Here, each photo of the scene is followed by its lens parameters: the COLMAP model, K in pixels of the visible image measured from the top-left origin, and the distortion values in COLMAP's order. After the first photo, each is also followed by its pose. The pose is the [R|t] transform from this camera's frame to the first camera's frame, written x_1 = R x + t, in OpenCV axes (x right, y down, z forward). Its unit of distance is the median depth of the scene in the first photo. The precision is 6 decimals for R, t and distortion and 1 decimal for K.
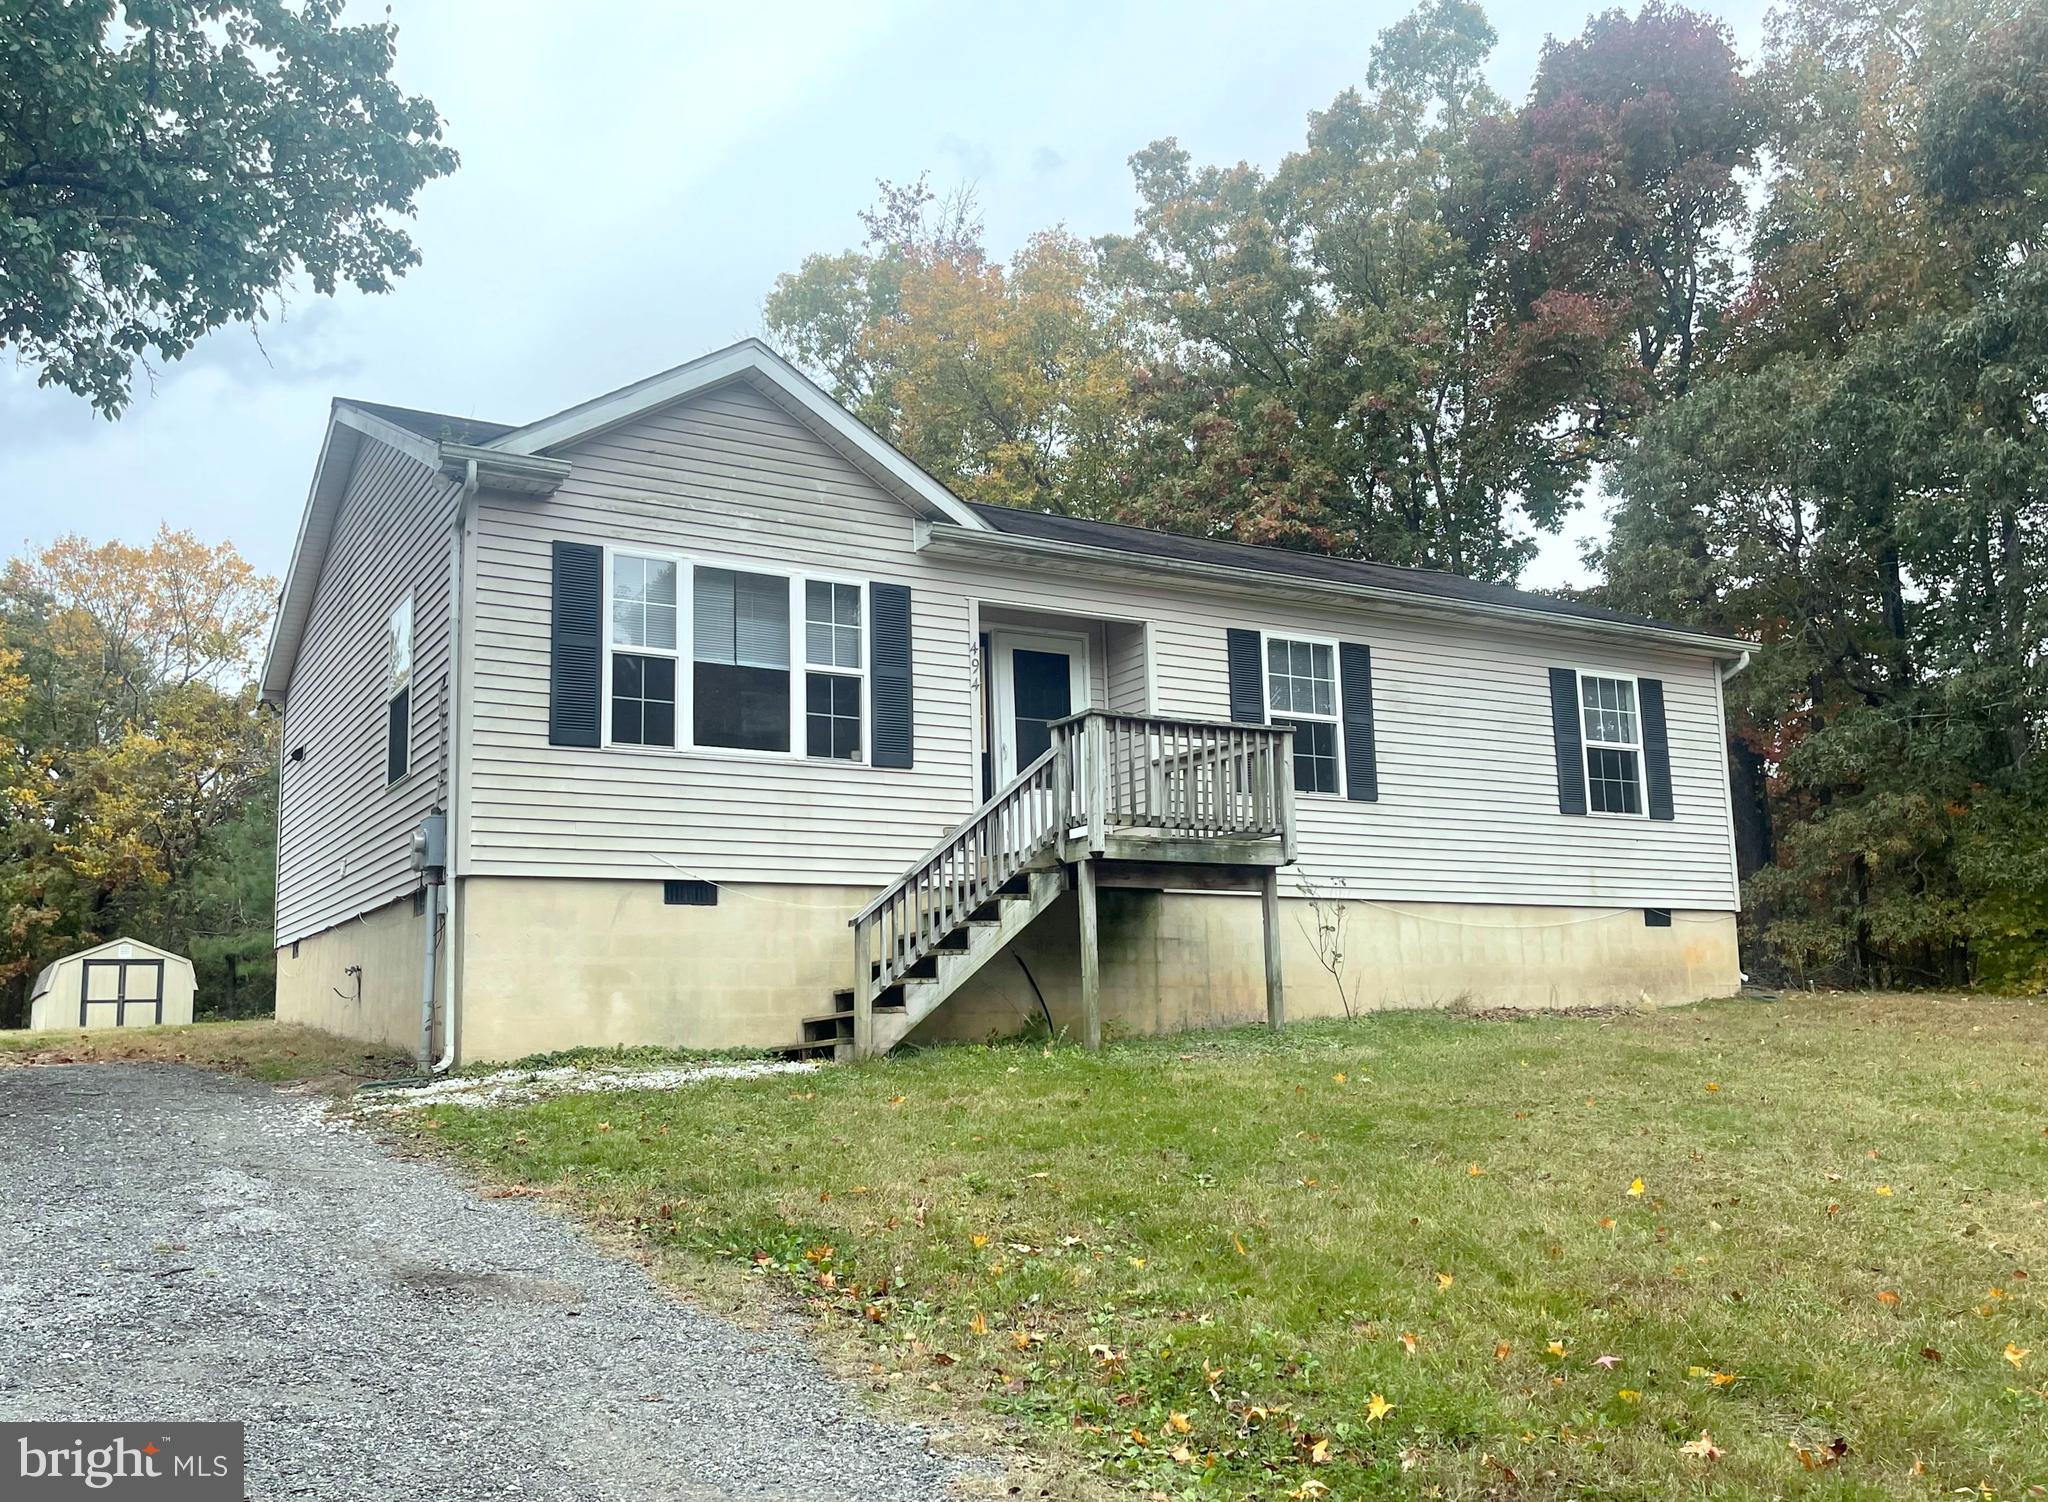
lens RADIAL K [[1743.1, 0, 997.3], [0, 1743.1, 799.3], [0, 0, 1]] dist [0.031917, -0.001003]
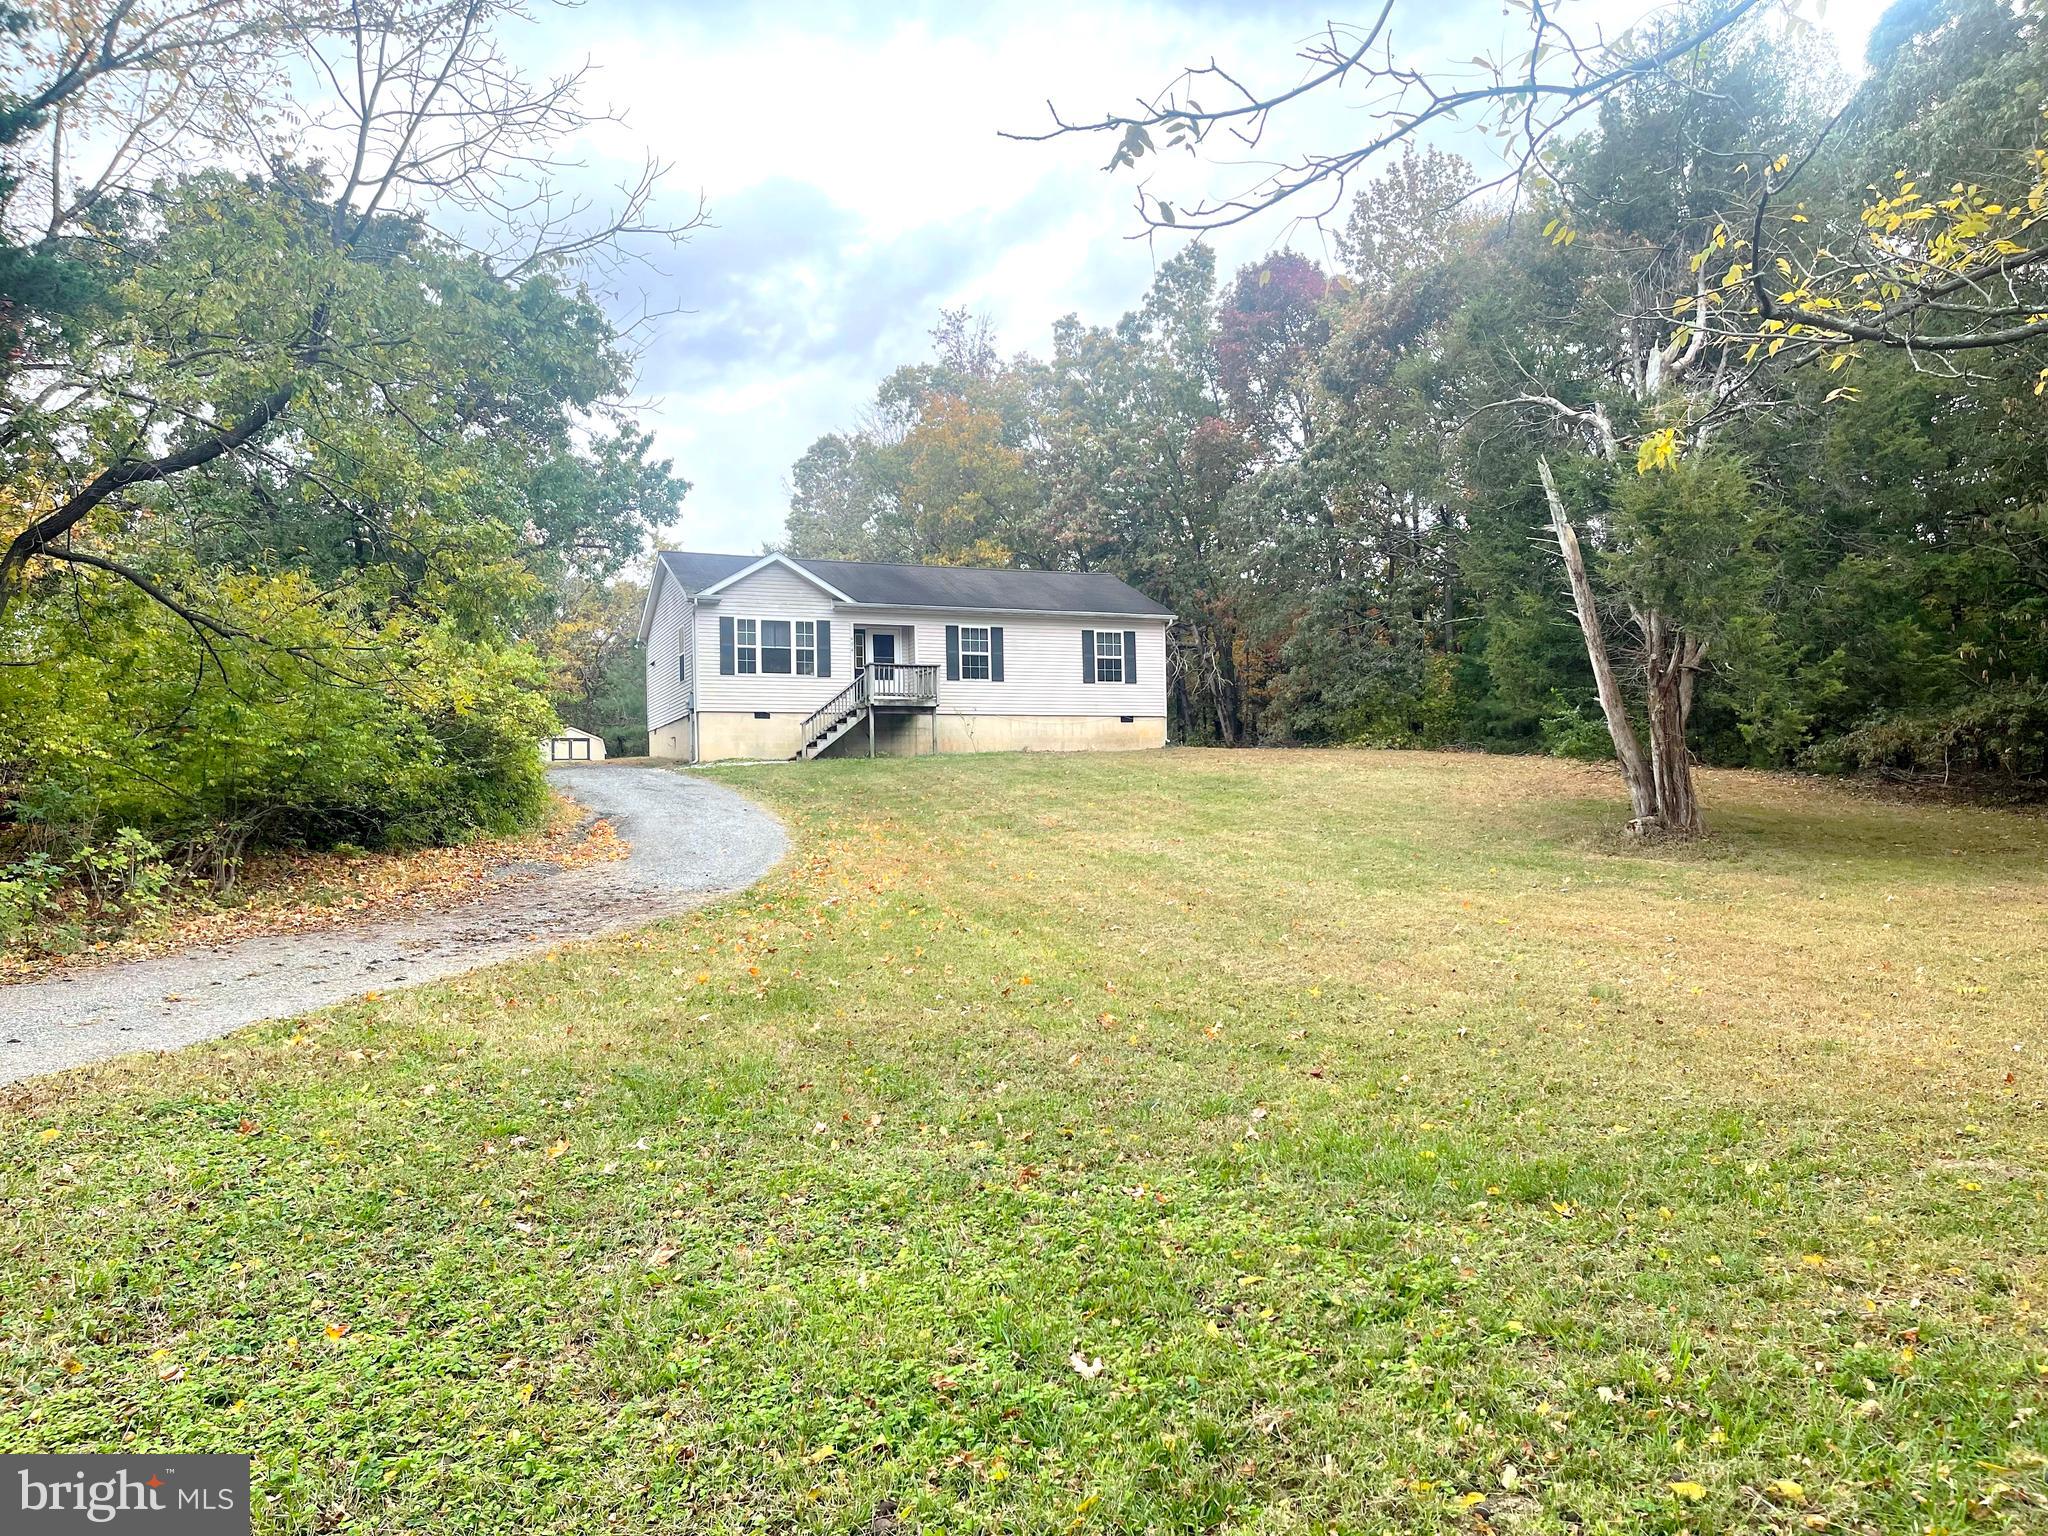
lens RADIAL K [[1472.9, 0, 1024.0], [0, 1472.9, 768.0], [0, 0, 1]] dist [0.078952, 0.000291]
pose [[0.990680, 0.000357, -0.136209, 0.672703], [0.014444, 0.994083, 0.107660, -0.137434], [0.135441, -0.108624, 0.984813, -1.671001]]
